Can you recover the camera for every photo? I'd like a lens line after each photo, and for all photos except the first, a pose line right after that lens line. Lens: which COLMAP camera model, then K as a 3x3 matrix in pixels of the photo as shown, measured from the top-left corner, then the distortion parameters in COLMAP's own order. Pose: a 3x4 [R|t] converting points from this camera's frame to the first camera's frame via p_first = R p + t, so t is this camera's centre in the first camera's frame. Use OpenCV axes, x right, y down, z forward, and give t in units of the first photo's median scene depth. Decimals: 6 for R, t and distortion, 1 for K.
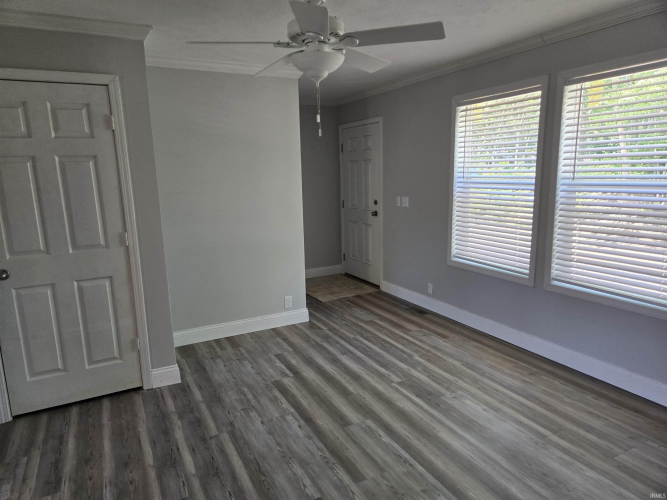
lens RADIAL K [[445.6, 0, 333.8], [0, 445.6, 254.7], [0, 0, 1]] dist [0.057879, -0.041938]
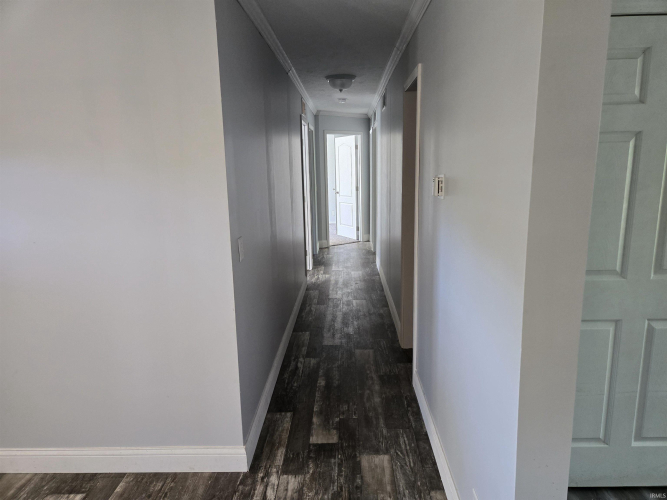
lens RADIAL K [[445.6, 0, 331.7], [0, 445.6, 247.0], [0, 0, 1]] dist [0.057879, -0.041938]
pose [[0.870390, 0.109042, -0.480137, -0.693256], [-0.097017, 0.994032, 0.049878, -0.037785], [0.482711, 0.003168, 0.875774, 0.197371]]
